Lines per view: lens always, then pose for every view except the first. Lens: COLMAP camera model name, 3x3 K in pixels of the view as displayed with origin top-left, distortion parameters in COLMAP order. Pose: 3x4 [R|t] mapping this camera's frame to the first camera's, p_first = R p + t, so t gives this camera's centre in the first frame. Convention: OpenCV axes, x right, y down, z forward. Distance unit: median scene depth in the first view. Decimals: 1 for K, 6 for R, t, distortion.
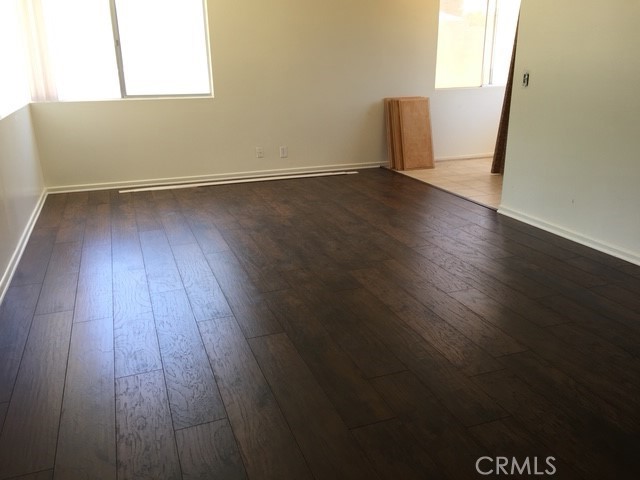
lens RADIAL K [[541.1, 0, 324.8], [0, 541.1, 240.6], [0, 0, 1]] dist [0.030854, -0.015926]
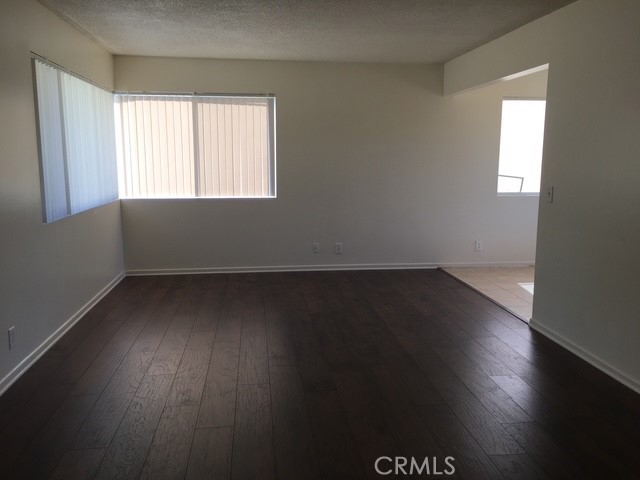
lens RADIAL K [[540.1, 0, 320.0], [0, 540.1, 240.0], [0, 0, 1]] dist [0.065002, -0.001320]
pose [[0.970546, 0.047424, -0.236203, 0.171263], [-0.085312, 0.984557, -0.152869, -0.021499], [0.225306, 0.168518, 0.959604, -0.022557]]
